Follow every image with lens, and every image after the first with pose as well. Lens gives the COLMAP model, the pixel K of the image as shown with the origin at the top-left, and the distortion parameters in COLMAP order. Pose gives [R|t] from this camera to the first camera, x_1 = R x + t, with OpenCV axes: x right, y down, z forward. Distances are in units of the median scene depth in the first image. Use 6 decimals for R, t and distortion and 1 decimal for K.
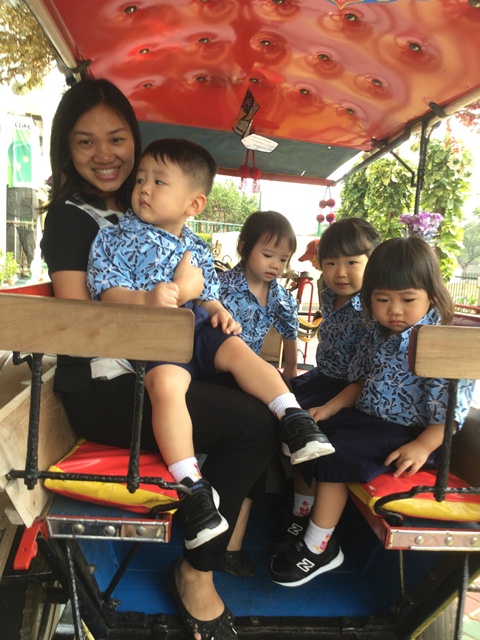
lens RADIAL K [[576.1, 0, 240.0], [0, 576.1, 320.0], [0, 0, 1]] dist [0.114148, -0.246003]
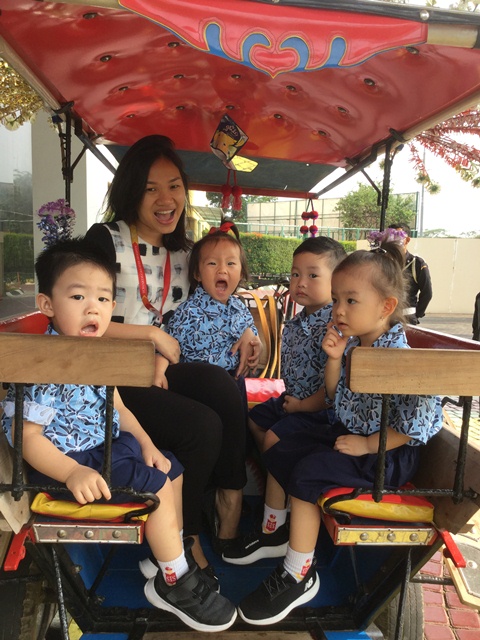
lens RADIAL K [[574.0, 0, 240.0], [0, 574.0, 320.0], [0, 0, 1]] dist [0.003113, 0.009933]
pose [[0.999628, -0.026361, -0.006999, 0.082594], [0.026344, 0.999650, -0.002549, -0.043268], [0.007064, 0.002364, 0.999972, -0.110398]]
